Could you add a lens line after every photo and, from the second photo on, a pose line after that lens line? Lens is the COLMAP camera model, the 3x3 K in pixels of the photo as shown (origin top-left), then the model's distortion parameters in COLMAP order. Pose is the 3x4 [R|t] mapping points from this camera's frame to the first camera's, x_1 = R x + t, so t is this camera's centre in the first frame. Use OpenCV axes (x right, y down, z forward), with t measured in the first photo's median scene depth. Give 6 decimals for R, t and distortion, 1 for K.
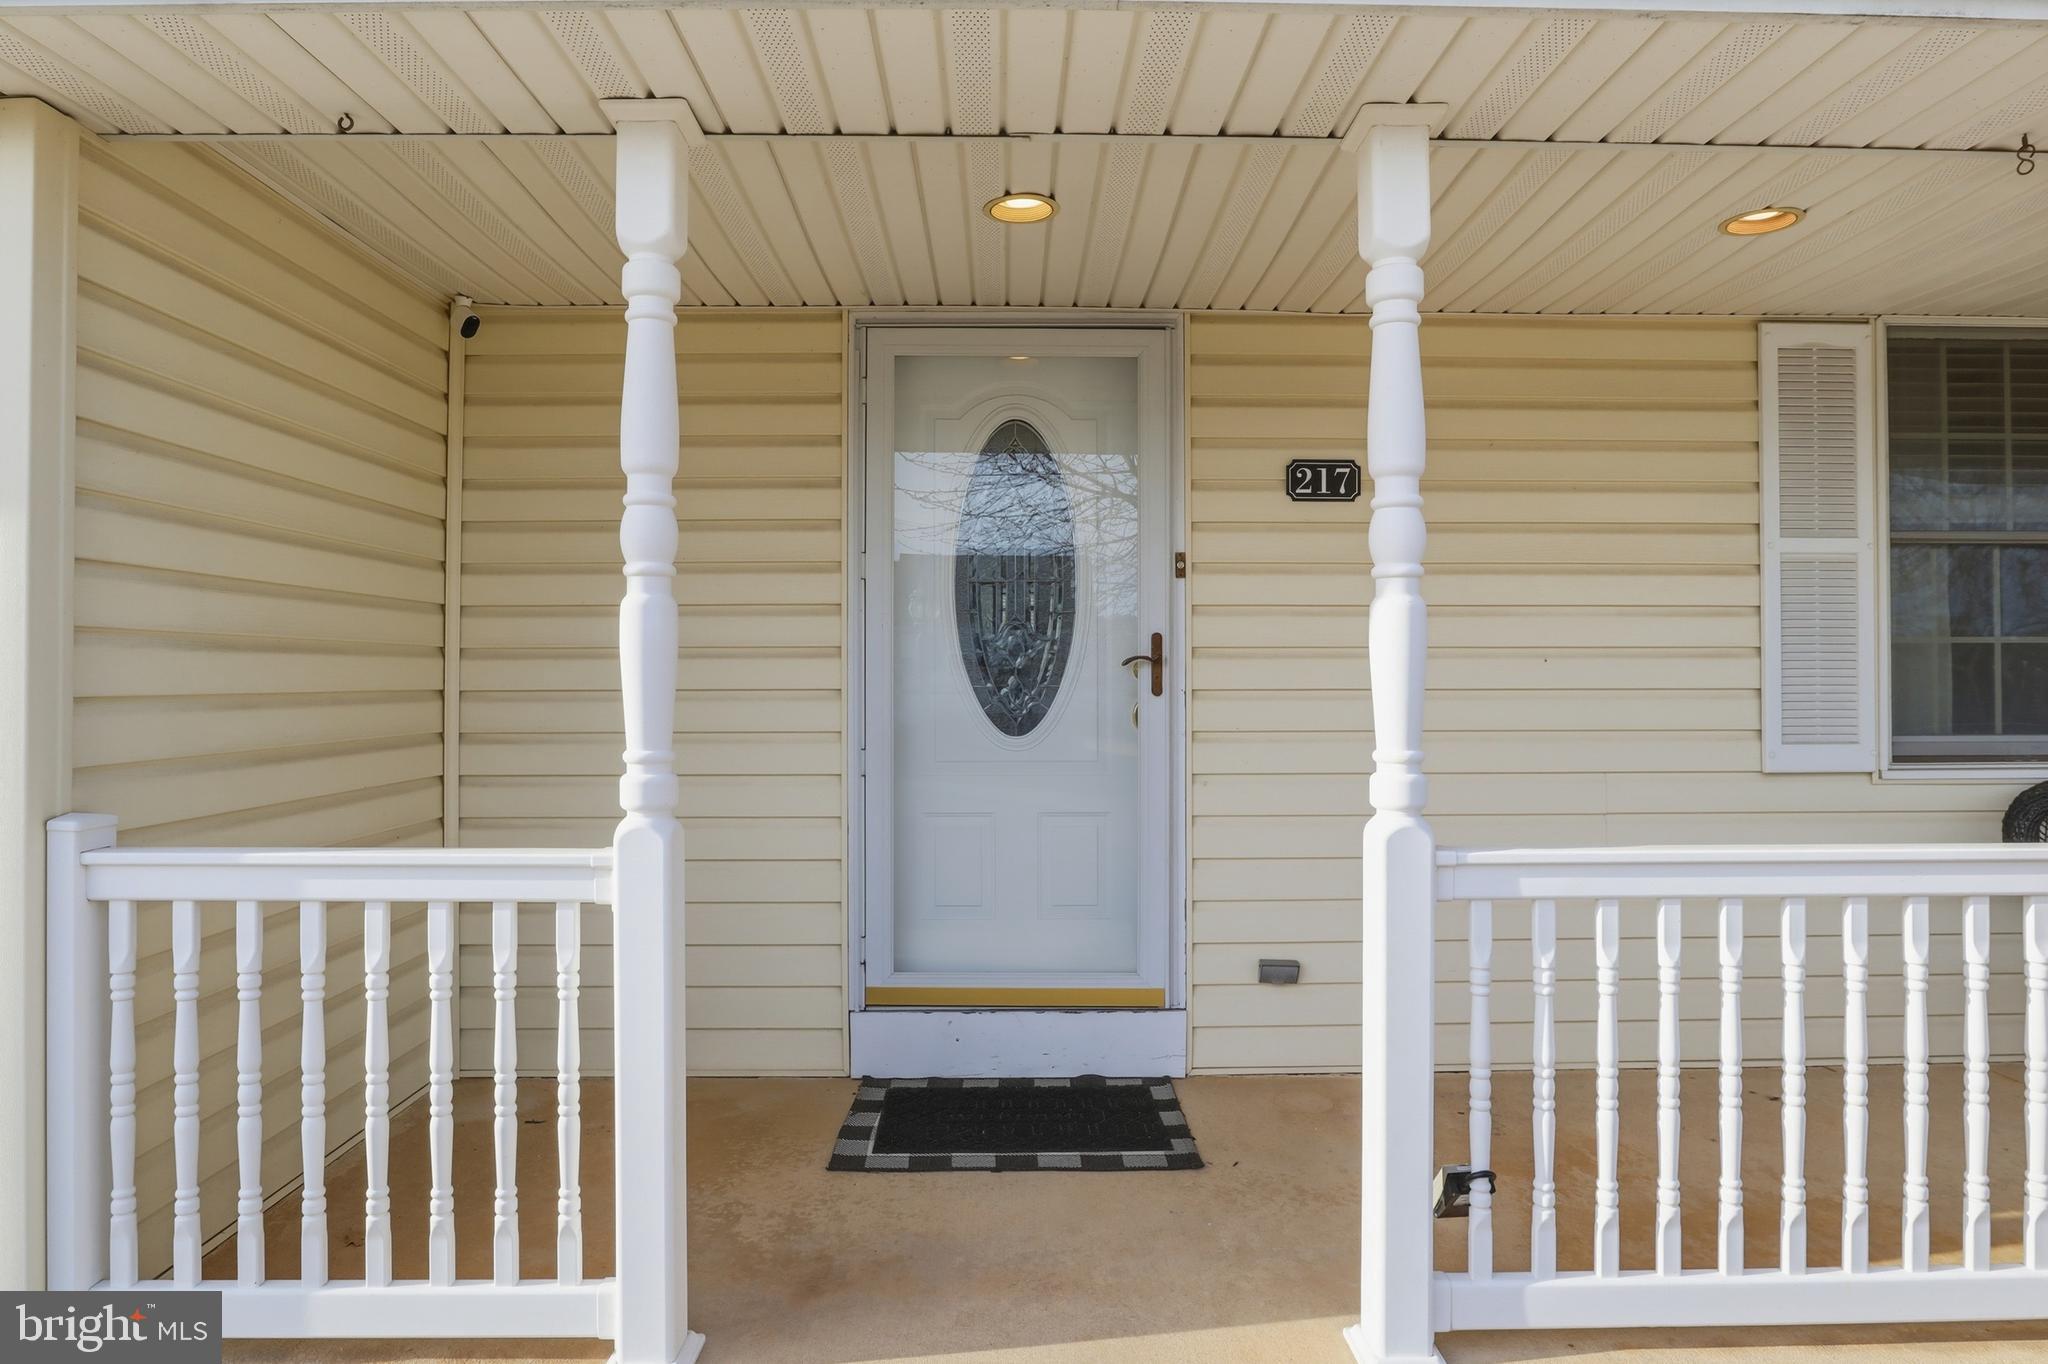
lens RADIAL K [[1187.4, 0, 1024.0], [0, 1187.4, 661.8], [0, 0, 1]] dist [-0.029228, -0.000216]
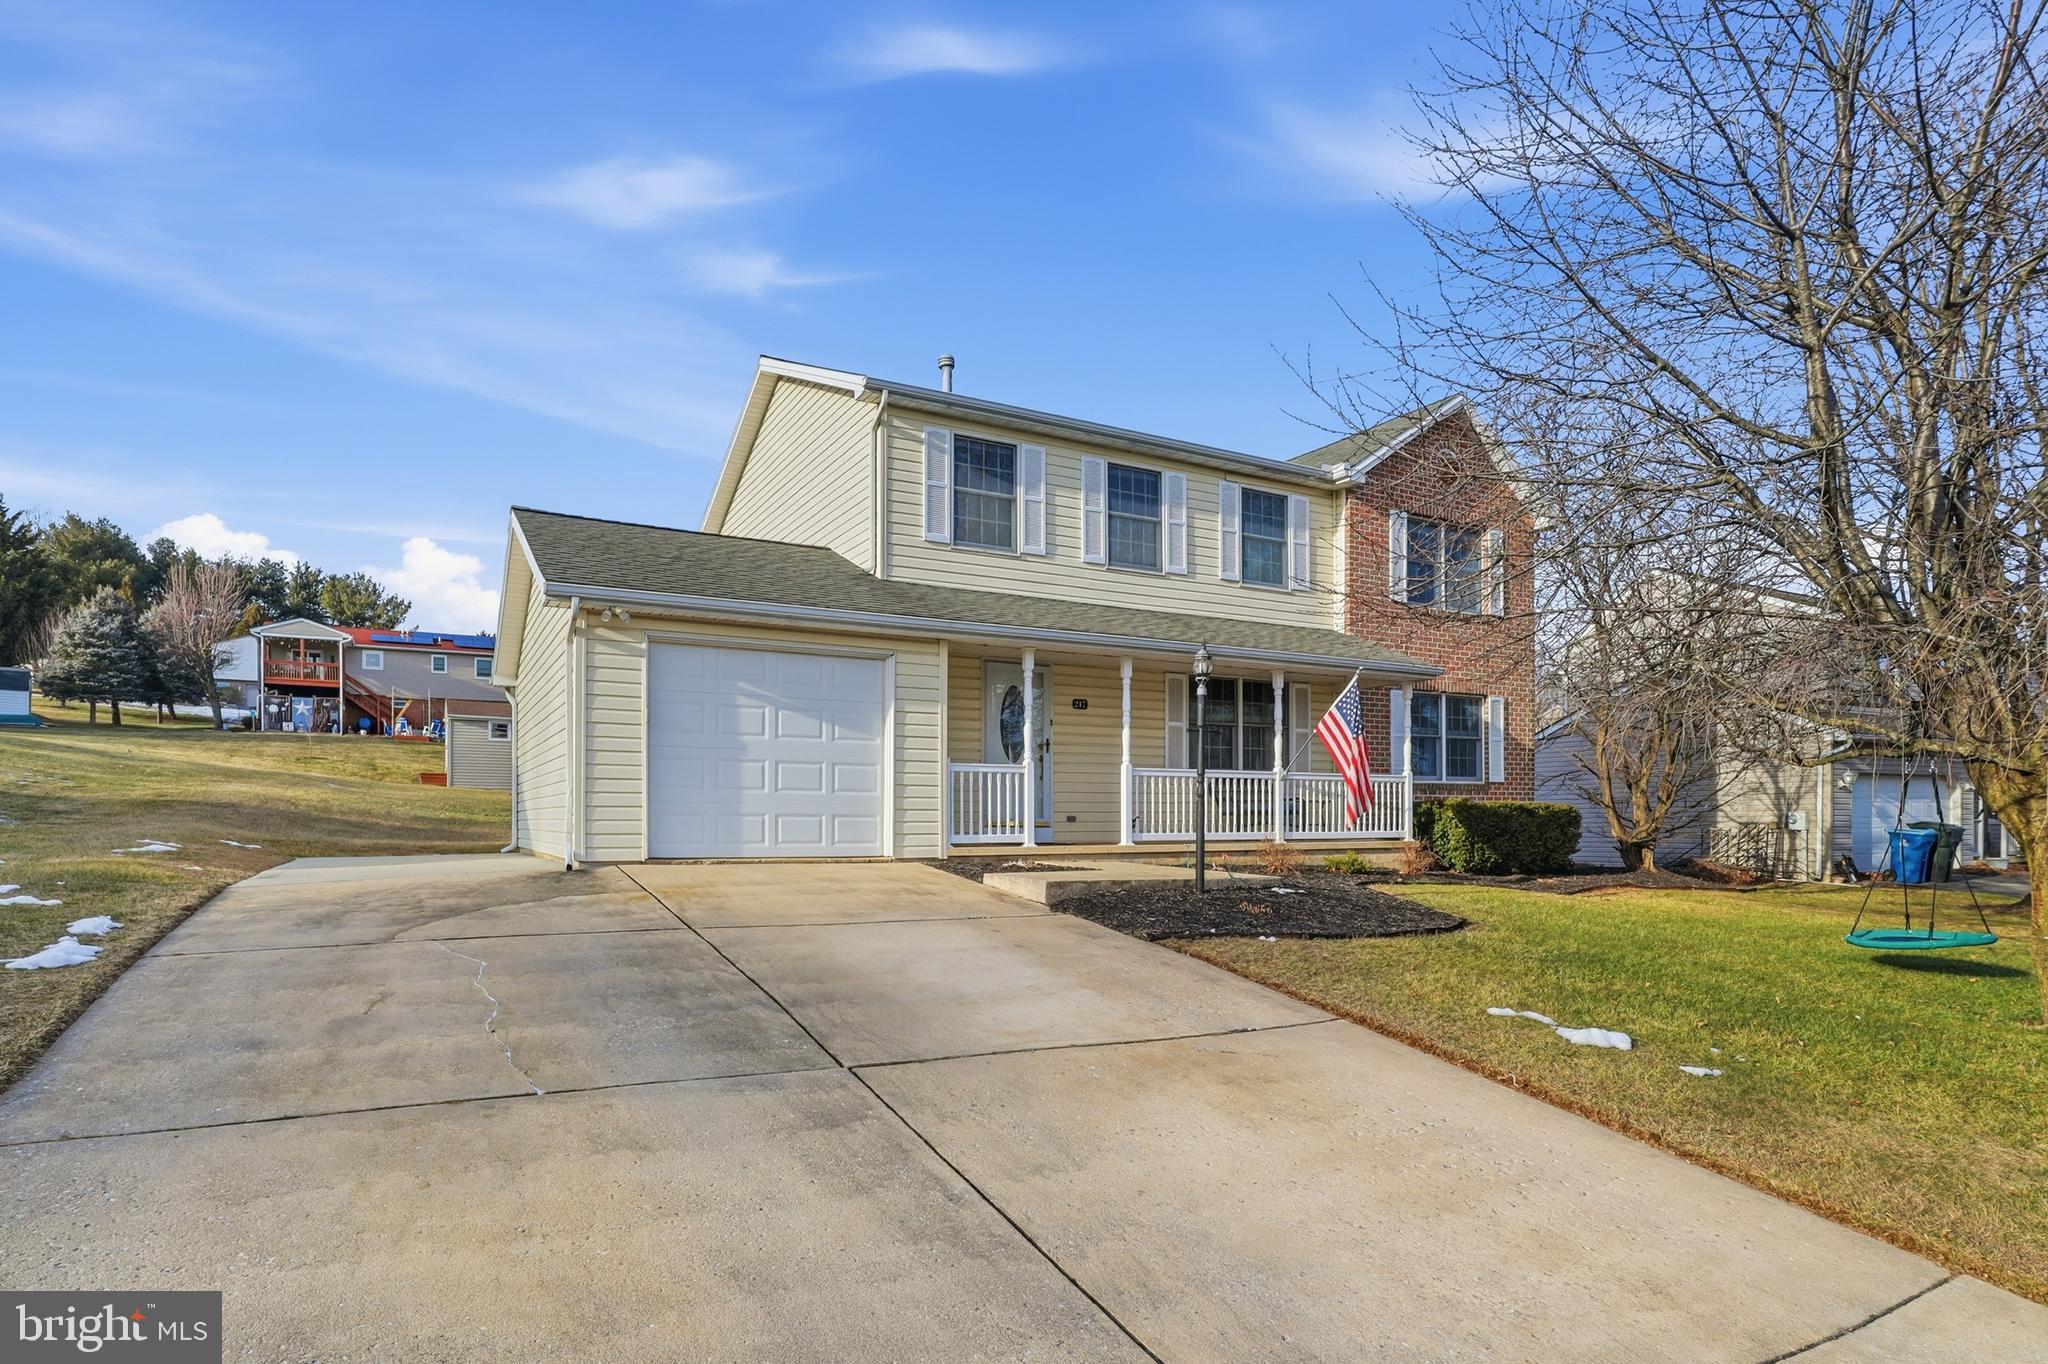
lens RADIAL K [[1127.7, 0, 1019.8], [0, 1127.7, 846.4], [0, 0, 1]] dist [-0.002760, 0.000064]
pose [[0.881459, -0.012036, 0.472108, -1.904843], [-0.000698, 0.999641, 0.026787, 0.257504], [-0.472261, -0.023941, 0.881134, -2.552245]]
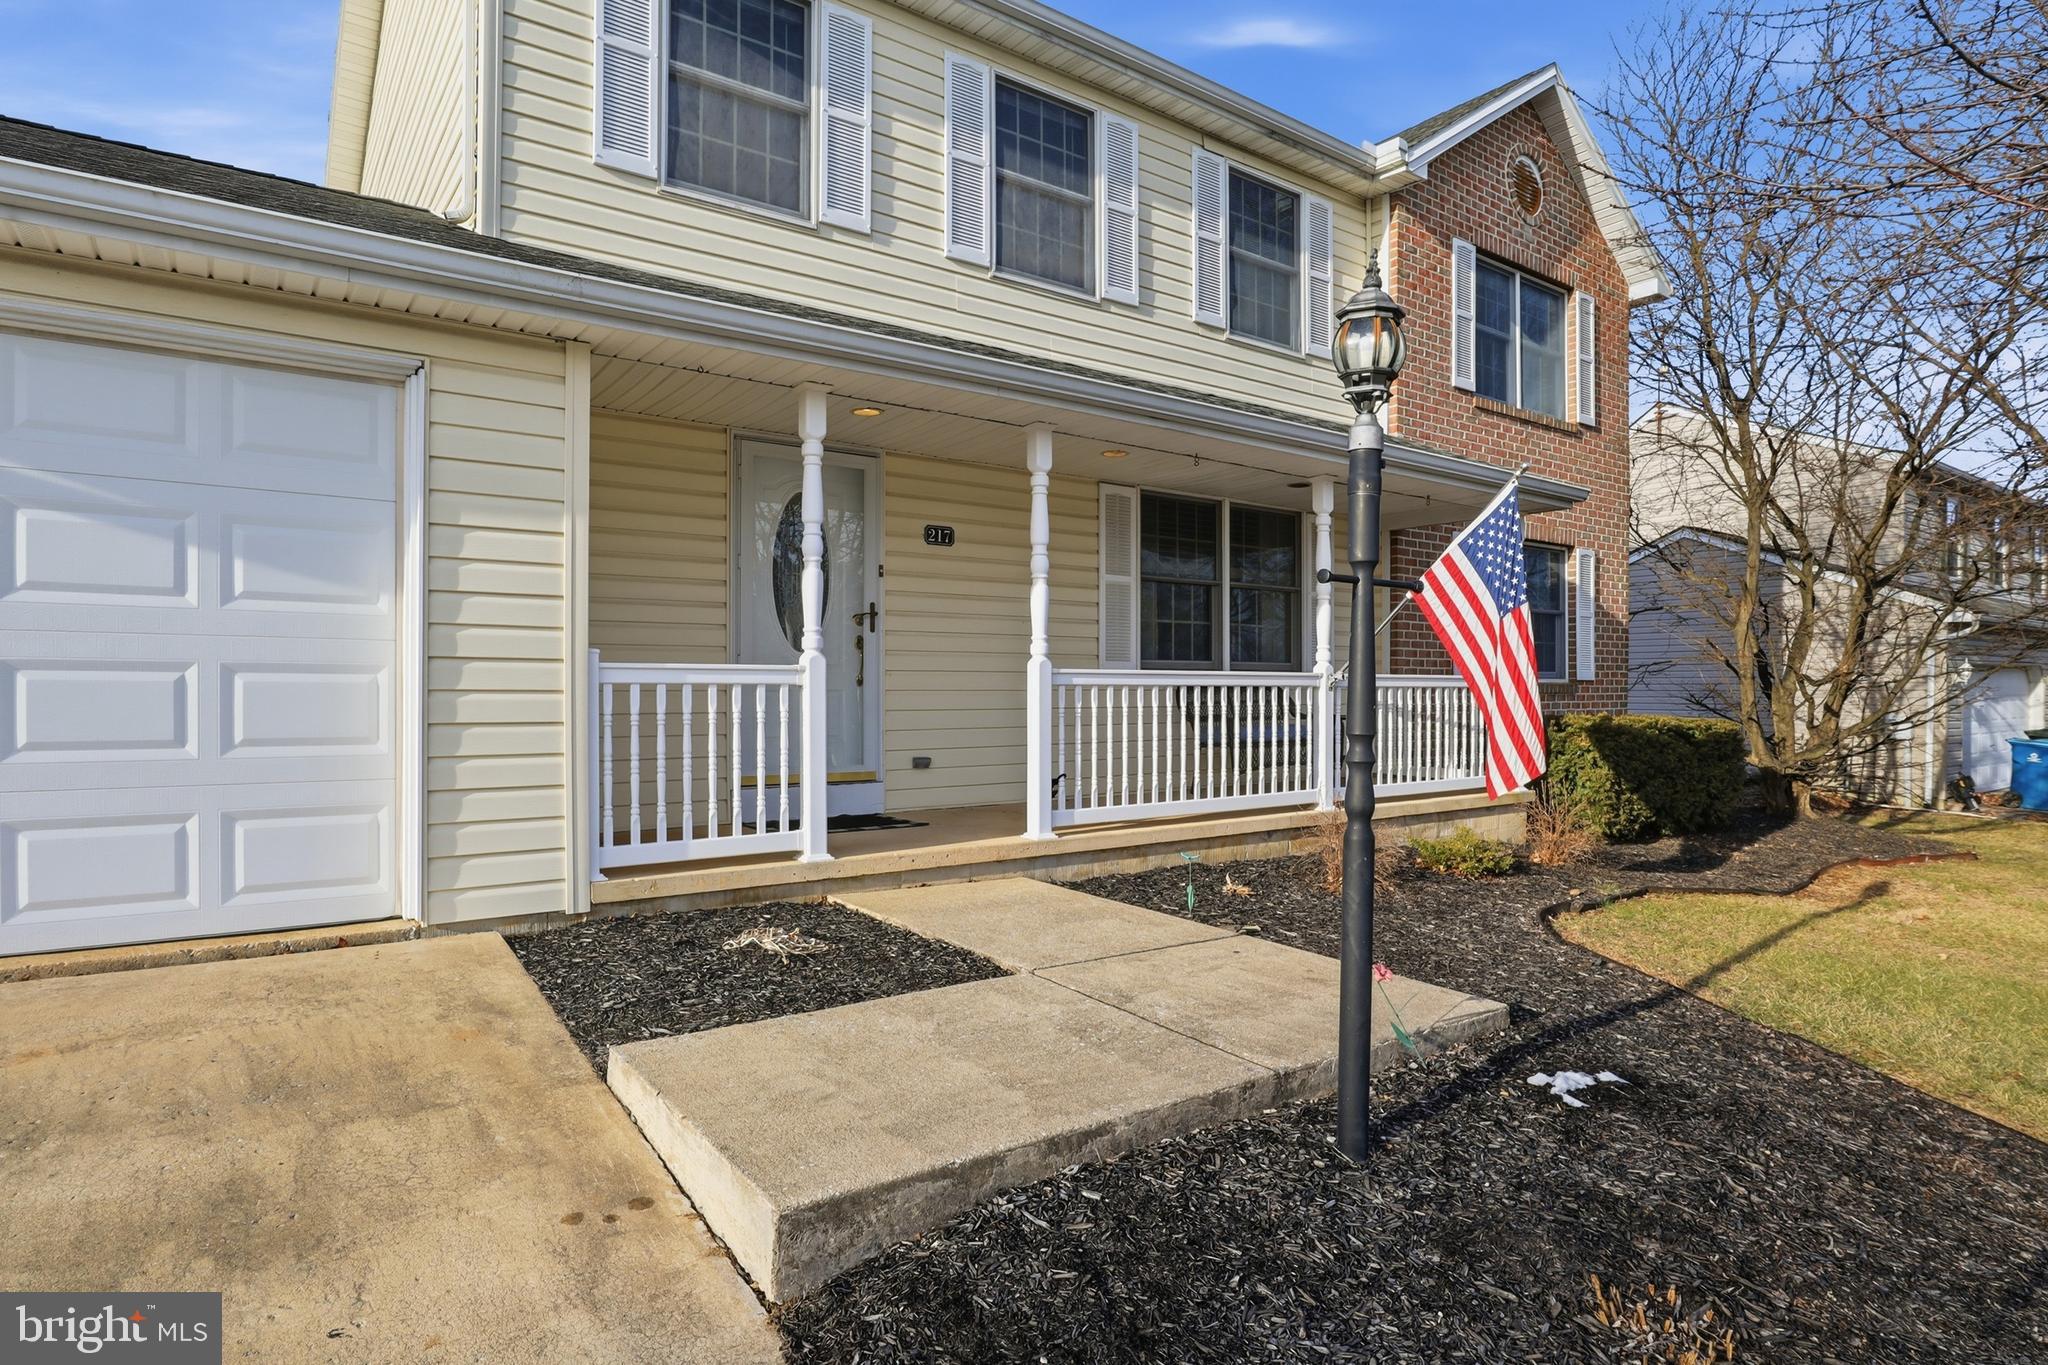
lens RADIAL K [[1151.6, 0, 1075.4], [0, 1151.6, 687.6], [0, 0, 1]] dist [-0.041956, -0.000039]
pose [[0.793005, 0.000117, 0.609215, -0.843289], [-0.002864, 0.999990, 0.003536, 0.118229], [-0.609209, -0.004549, 0.792997, -0.832056]]
